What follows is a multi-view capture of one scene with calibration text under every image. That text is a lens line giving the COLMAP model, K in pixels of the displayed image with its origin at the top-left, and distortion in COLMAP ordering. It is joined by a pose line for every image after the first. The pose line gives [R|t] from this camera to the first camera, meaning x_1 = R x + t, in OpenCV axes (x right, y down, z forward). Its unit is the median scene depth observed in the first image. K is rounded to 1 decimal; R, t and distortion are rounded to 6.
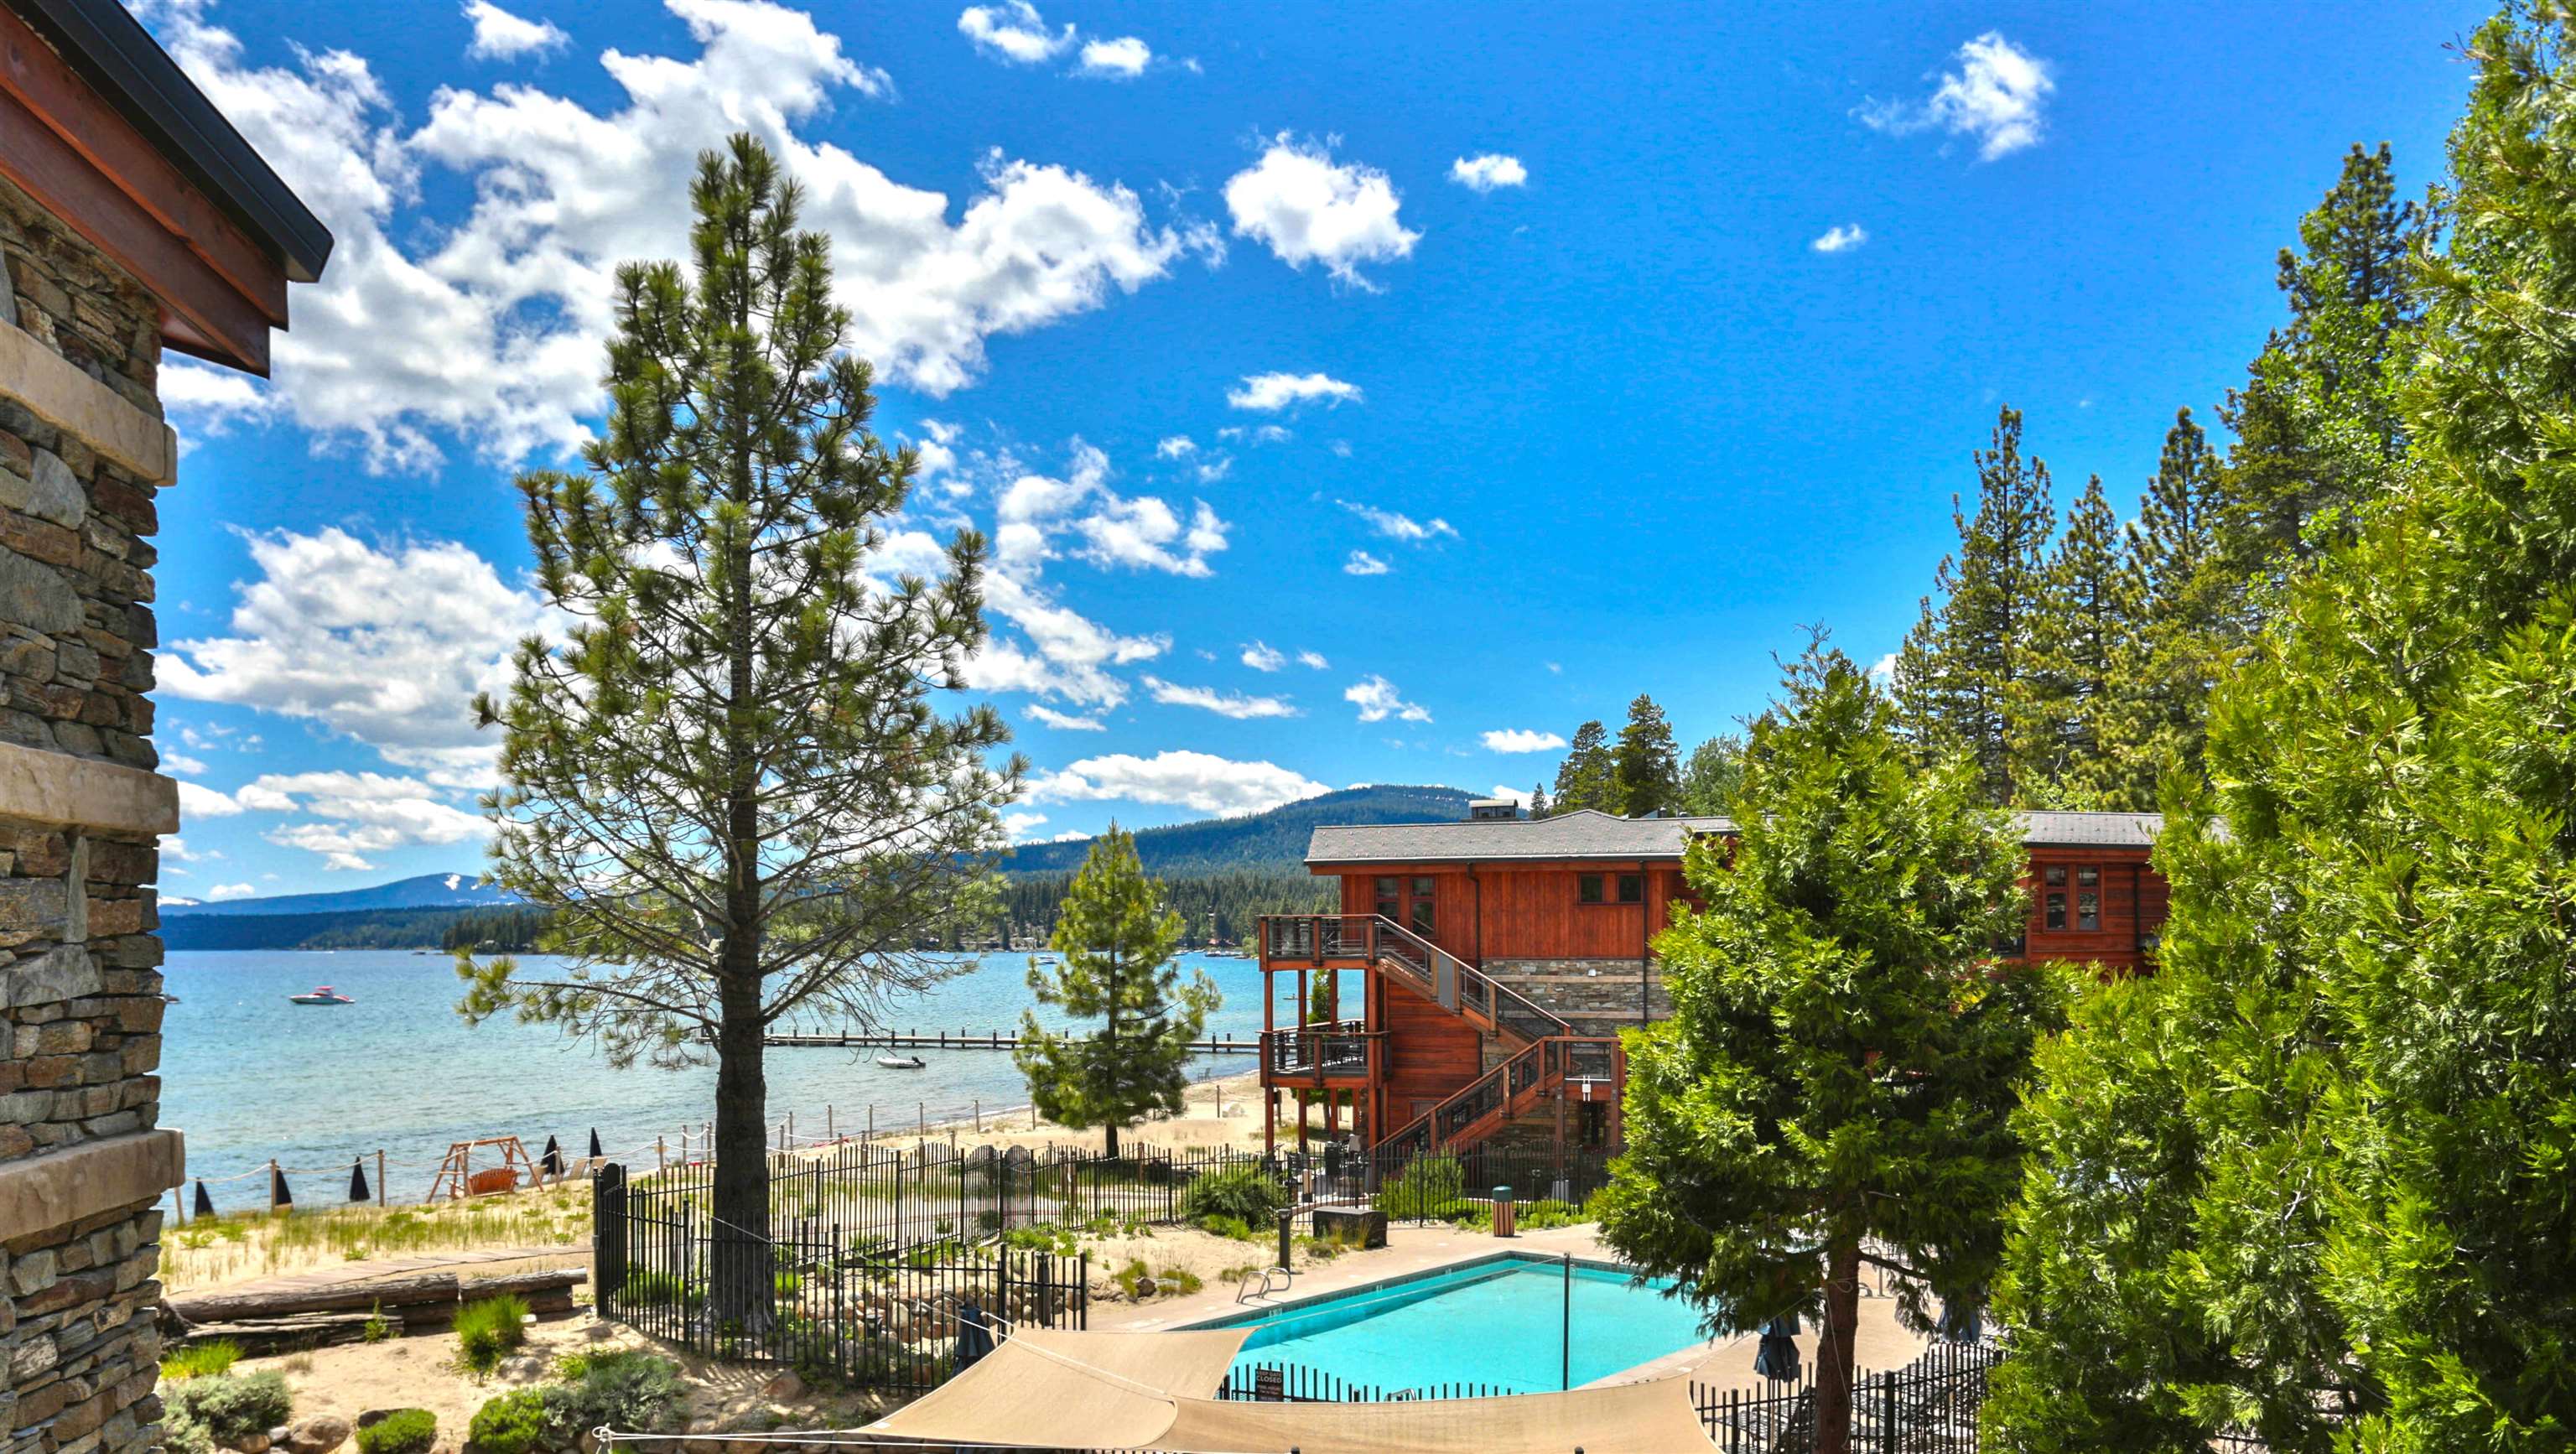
lens RADIAL K [[1828.2, 0, 1273.6], [0, 1828.2, 937.5], [0, 0, 1]] dist [-0.047816, 0.022225]
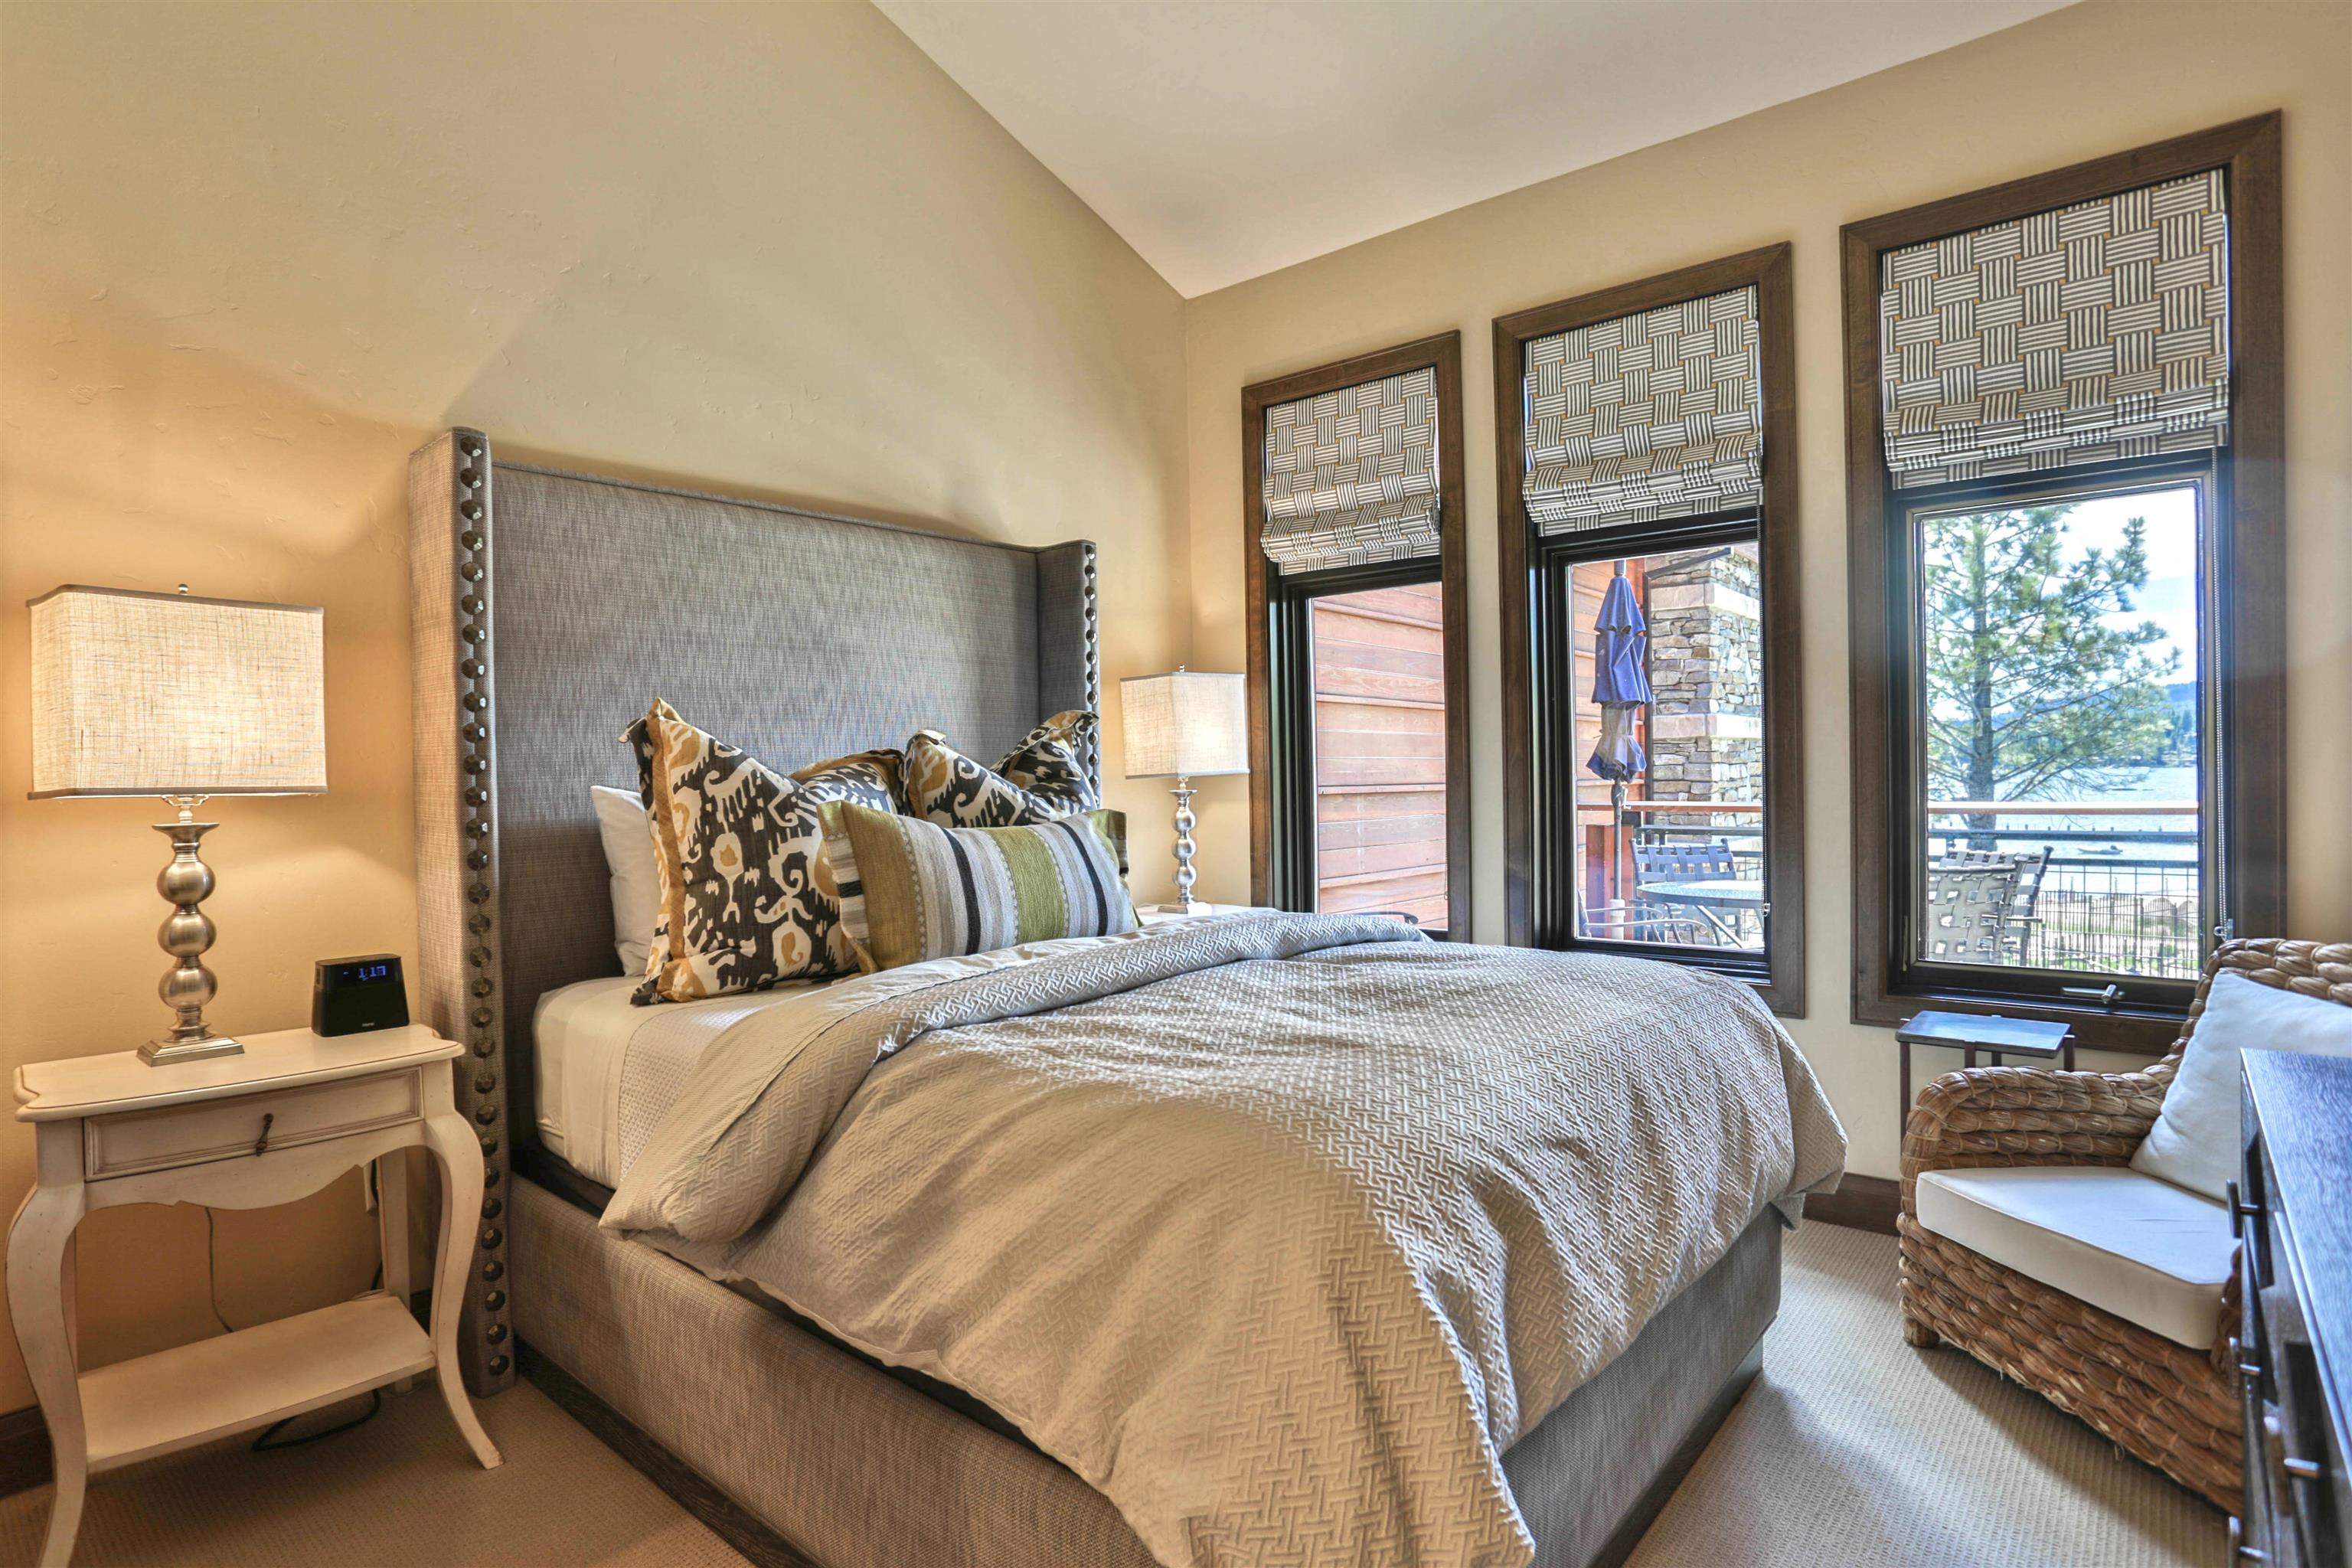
lens RADIAL K [[1210.0, 0, 1126.9], [0, 1210.0, 796.5], [0, 0, 1]] dist [-0.075557, 0.025600]
pose [[0.621055, 0.004348, -0.783755, 0.084994], [0.017888, 0.999646, 0.019720, -0.004054], [0.783563, -0.026266, 0.620757, -0.363544]]
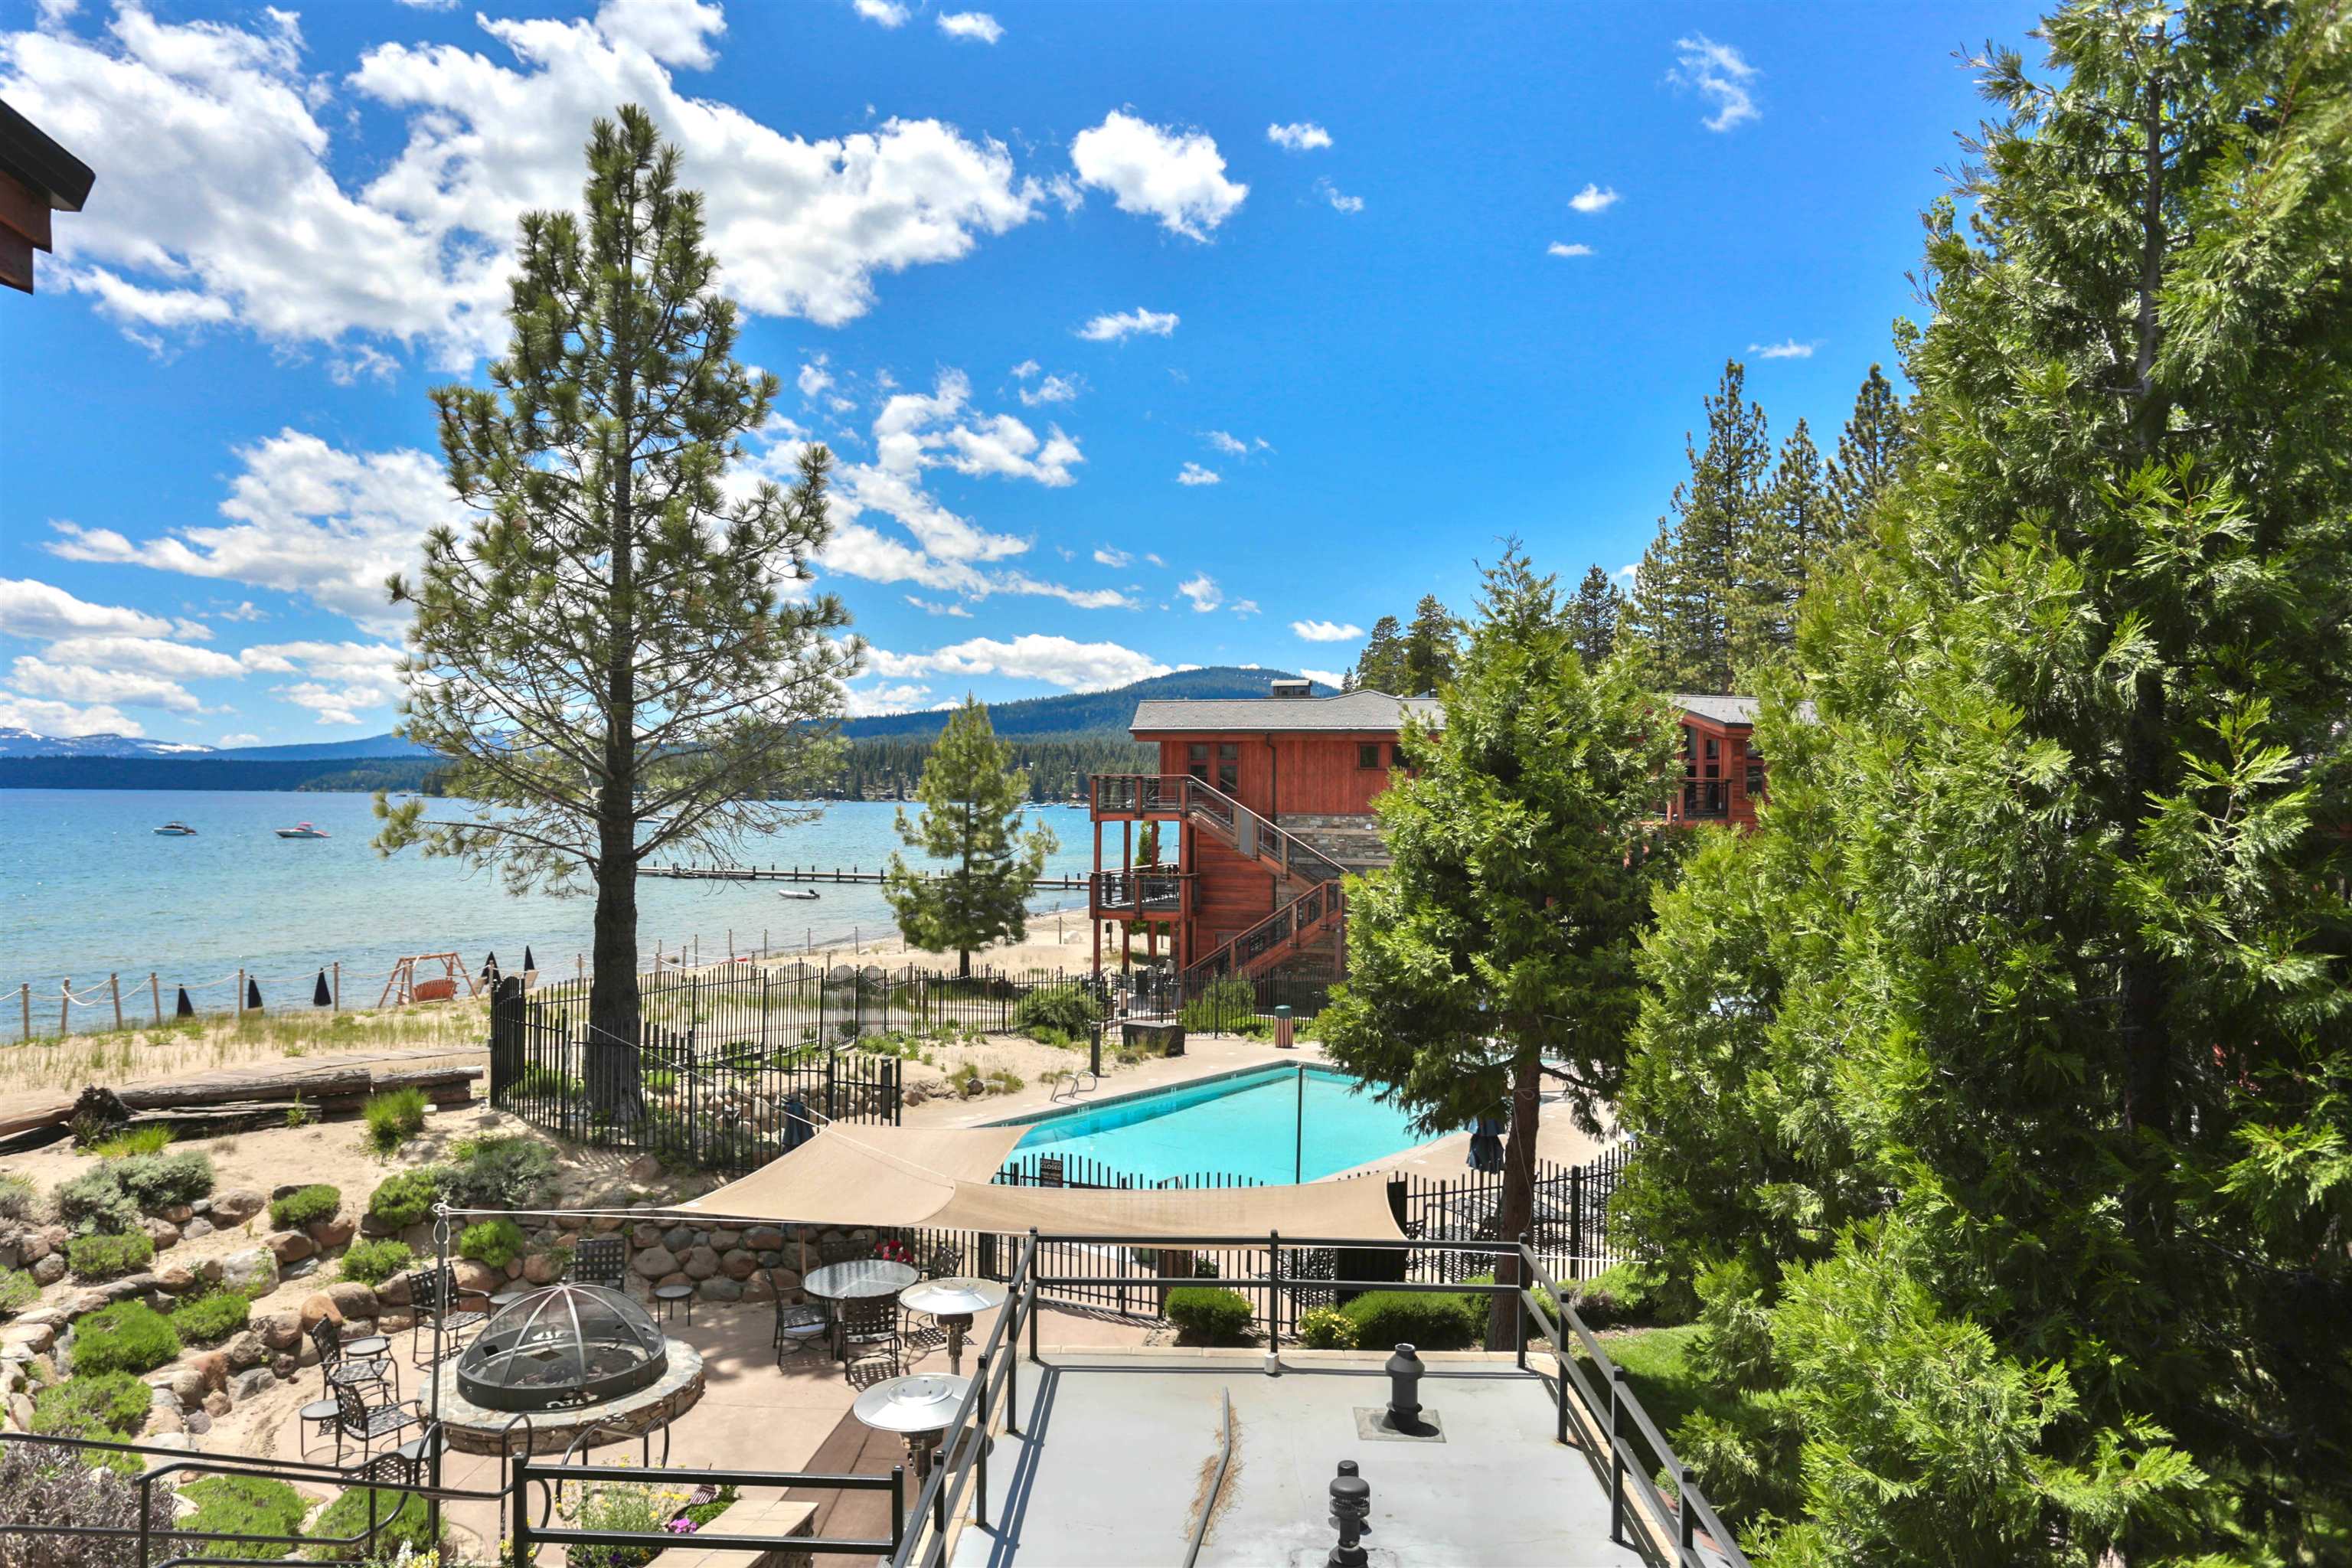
lens RADIAL K [[1533.4, 0, 1165.2], [0, 1533.4, 785.5], [0, 0, 1]] dist [-0.038935, 0.011680]
pose [[0.999596, 0.015078, 0.024088, 0.036651], [-0.014954, 0.999874, -0.005308, -0.000635], [-0.024165, 0.004946, 0.999696, 0.004960]]
